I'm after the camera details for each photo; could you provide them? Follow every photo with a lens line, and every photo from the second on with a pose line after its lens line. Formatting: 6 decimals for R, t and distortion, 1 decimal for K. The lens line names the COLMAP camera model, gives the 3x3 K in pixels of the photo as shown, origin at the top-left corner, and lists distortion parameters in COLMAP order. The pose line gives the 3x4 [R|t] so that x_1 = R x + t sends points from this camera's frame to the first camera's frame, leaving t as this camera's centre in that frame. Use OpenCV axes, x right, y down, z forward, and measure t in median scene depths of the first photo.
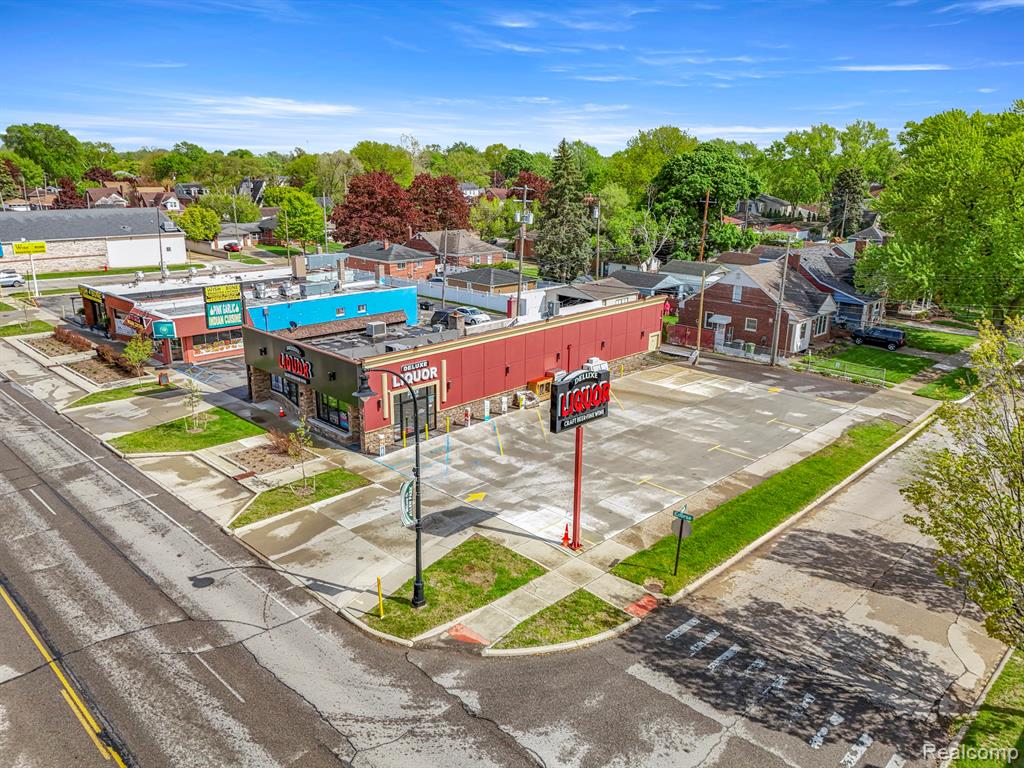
lens RADIAL K [[756.4, 0, 512.7], [0, 756.4, 380.9], [0, 0, 1]] dist [0.060506, -0.051270]
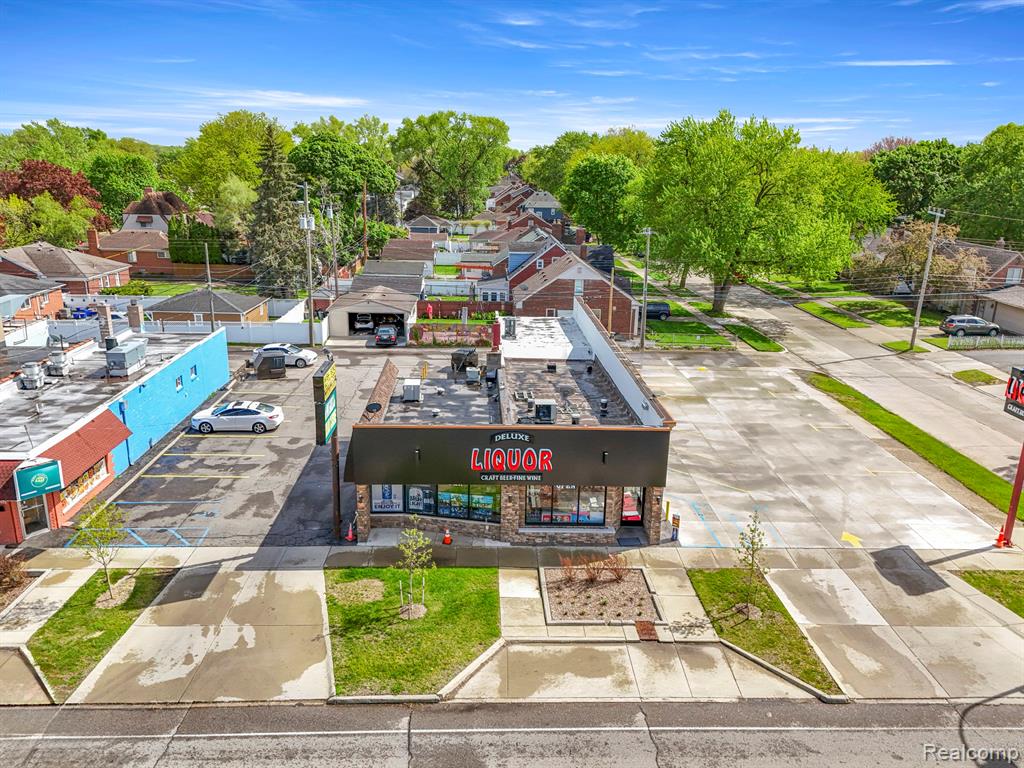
lens RADIAL K [[756.4, 0, 510.9], [0, 756.4, 382.3], [0, 0, 1]] dist [0.060506, -0.051270]
pose [[0.693269, -0.202336, 0.691693, -0.757500], [0.190256, 0.977114, 0.095138, -0.156793], [-0.695112, 0.065643, 0.715898, 0.518121]]
